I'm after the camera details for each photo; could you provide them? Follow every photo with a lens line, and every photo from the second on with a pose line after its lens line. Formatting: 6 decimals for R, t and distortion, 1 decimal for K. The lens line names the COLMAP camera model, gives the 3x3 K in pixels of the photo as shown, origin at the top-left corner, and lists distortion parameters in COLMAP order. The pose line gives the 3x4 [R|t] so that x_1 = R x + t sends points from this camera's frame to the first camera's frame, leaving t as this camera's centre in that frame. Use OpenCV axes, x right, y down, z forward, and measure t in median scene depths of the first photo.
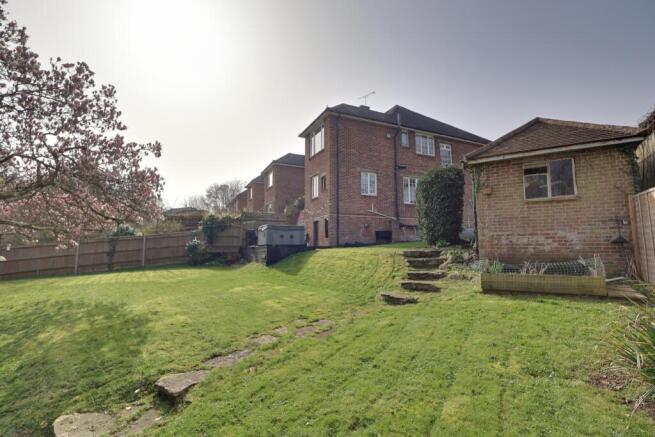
lens RADIAL K [[305.3, 0, 327.3], [0, 305.3, 217.0], [0, 0, 1]] dist [0.003336, 0.001723]
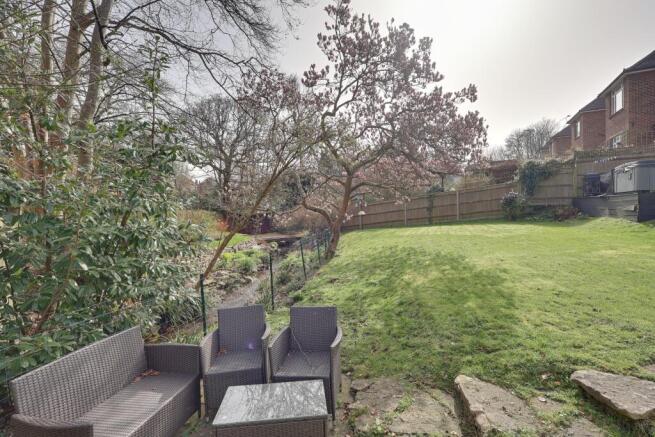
lens RADIAL K [[305.3, 0, 327.6], [0, 305.3, 220.1], [0, 0, 1]] dist [0.003336, 0.001723]
pose [[0.618985, 0.012601, -0.785302, -0.117221], [0.106121, 0.989360, 0.099521, 0.019288], [0.778200, -0.144939, 0.611062, 0.060608]]
